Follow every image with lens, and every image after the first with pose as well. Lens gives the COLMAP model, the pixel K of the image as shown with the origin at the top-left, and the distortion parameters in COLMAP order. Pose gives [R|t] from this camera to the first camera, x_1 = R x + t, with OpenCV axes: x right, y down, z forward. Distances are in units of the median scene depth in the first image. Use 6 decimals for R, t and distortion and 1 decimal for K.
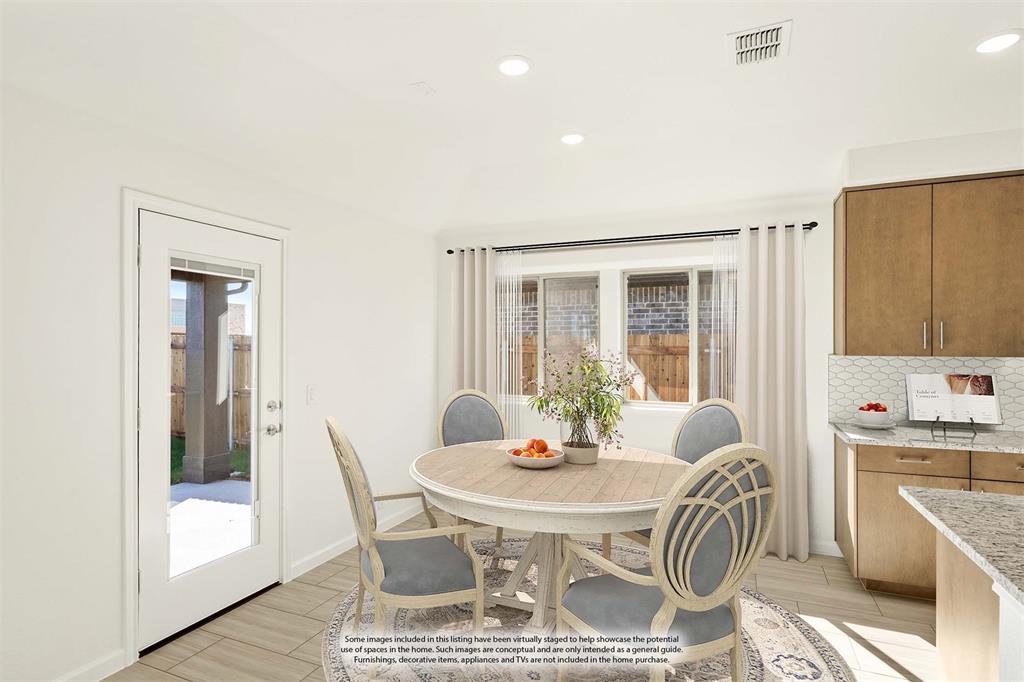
lens RADIAL K [[546.9, 0, 526.9], [0, 546.9, 344.4], [0, 0, 1]] dist [0.010713, 0.001580]
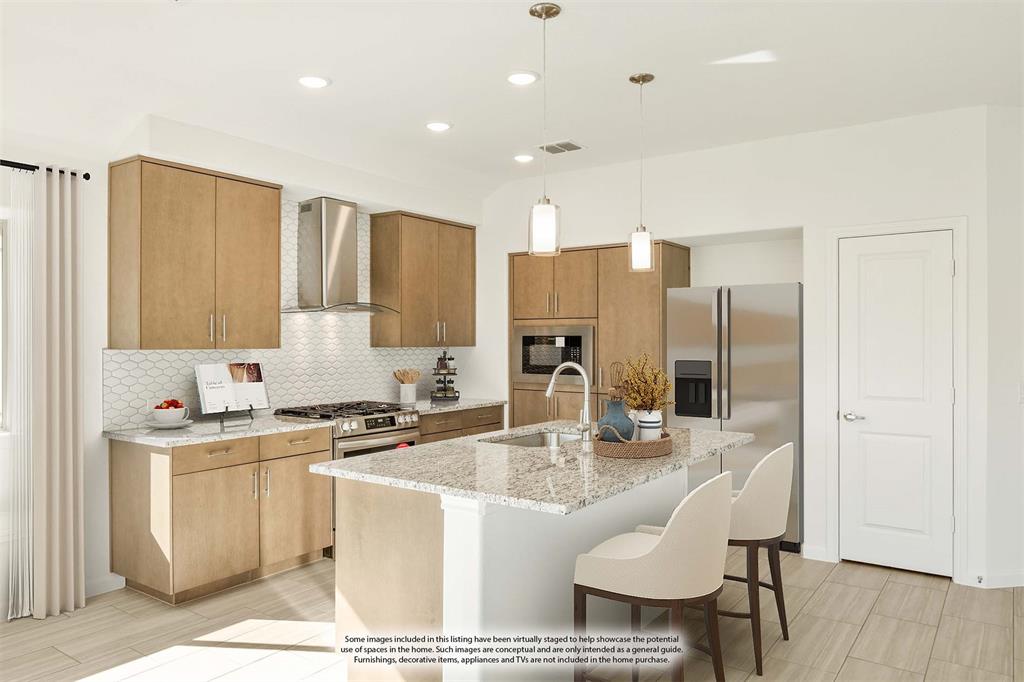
lens RADIAL K [[702.8, 0, 514.1], [0, 702.8, 341.0], [0, 0, 1]] dist [-0.003937, 0.006593]
pose [[0.209271, -0.012836, 0.977773, -0.385379], [-0.006780, 0.999871, 0.014577, -0.014467], [-0.977834, -0.009680, 0.209157, 0.195791]]
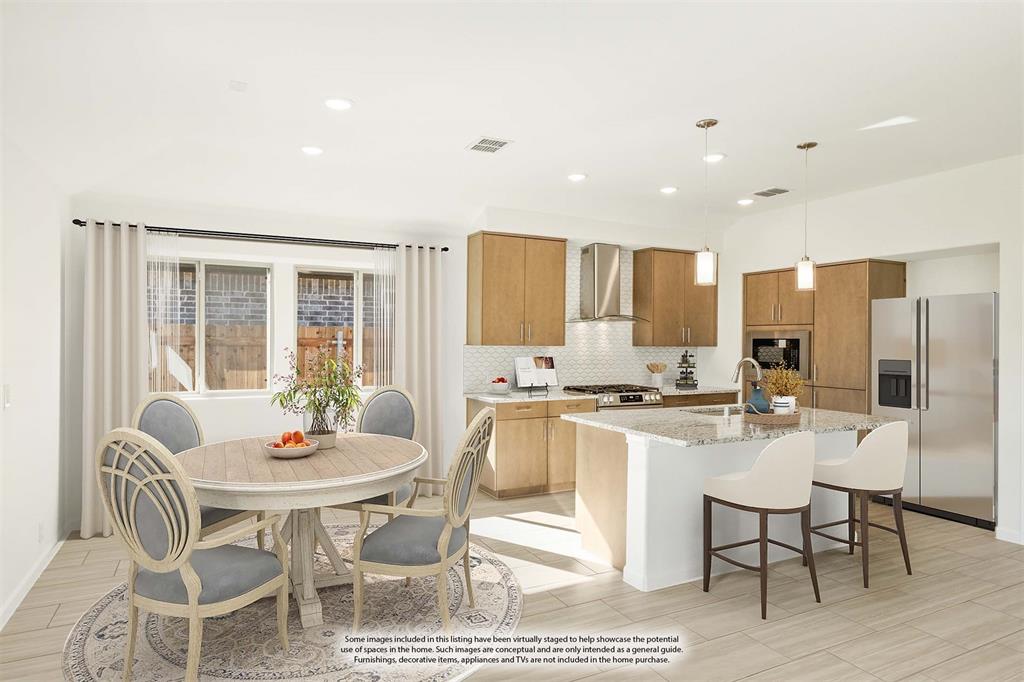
lens RADIAL K [[601.9, 0, 507.4], [0, 601.9, 346.6], [0, 0, 1]] dist [-0.013985, 0.003078]
pose [[0.644340, -0.015102, 0.764590, -0.611986], [-0.007197, 0.999641, 0.025809, -0.020136], [-0.764705, -0.022133, 0.644000, -0.085314]]
